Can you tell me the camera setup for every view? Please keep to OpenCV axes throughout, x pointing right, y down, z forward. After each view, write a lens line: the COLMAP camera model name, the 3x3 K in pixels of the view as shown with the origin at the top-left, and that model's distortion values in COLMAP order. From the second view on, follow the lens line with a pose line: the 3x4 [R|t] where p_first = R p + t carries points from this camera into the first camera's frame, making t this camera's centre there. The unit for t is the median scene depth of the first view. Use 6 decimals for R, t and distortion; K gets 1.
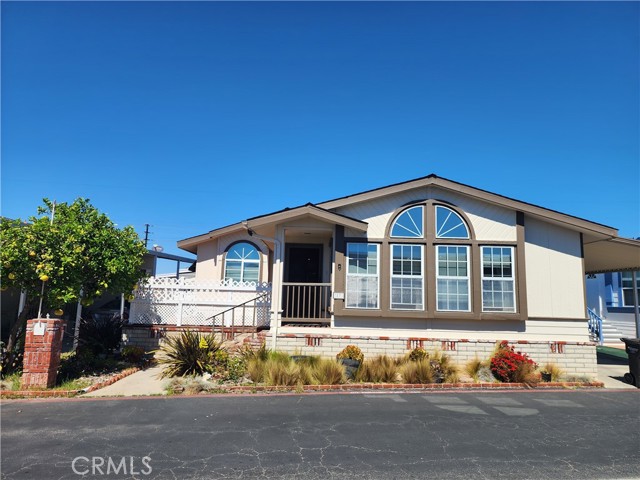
lens RADIAL K [[430.4, 0, 320.0], [0, 430.4, 239.4], [0, 0, 1]] dist [0.041068, -0.012347]
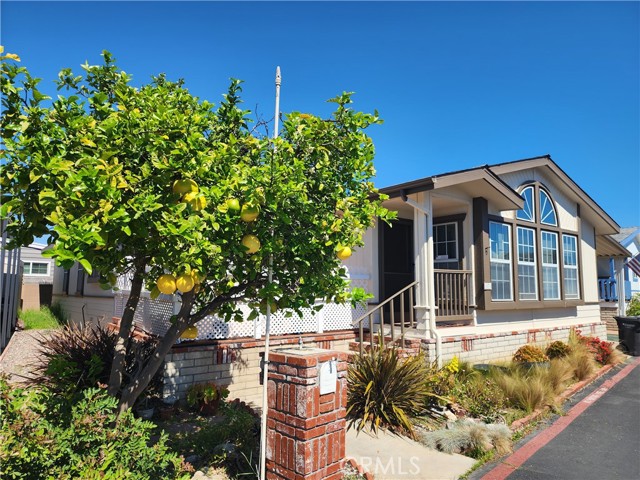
lens RADIAL K [[430.4, 0, 319.8], [0, 430.4, 240.9], [0, 0, 1]] dist [0.041068, -0.012347]
pose [[0.792820, 0.049596, 0.607435, -0.690265], [-0.073450, 0.997194, 0.014448, 0.057134], [-0.605014, -0.056071, 0.794238, 0.535335]]
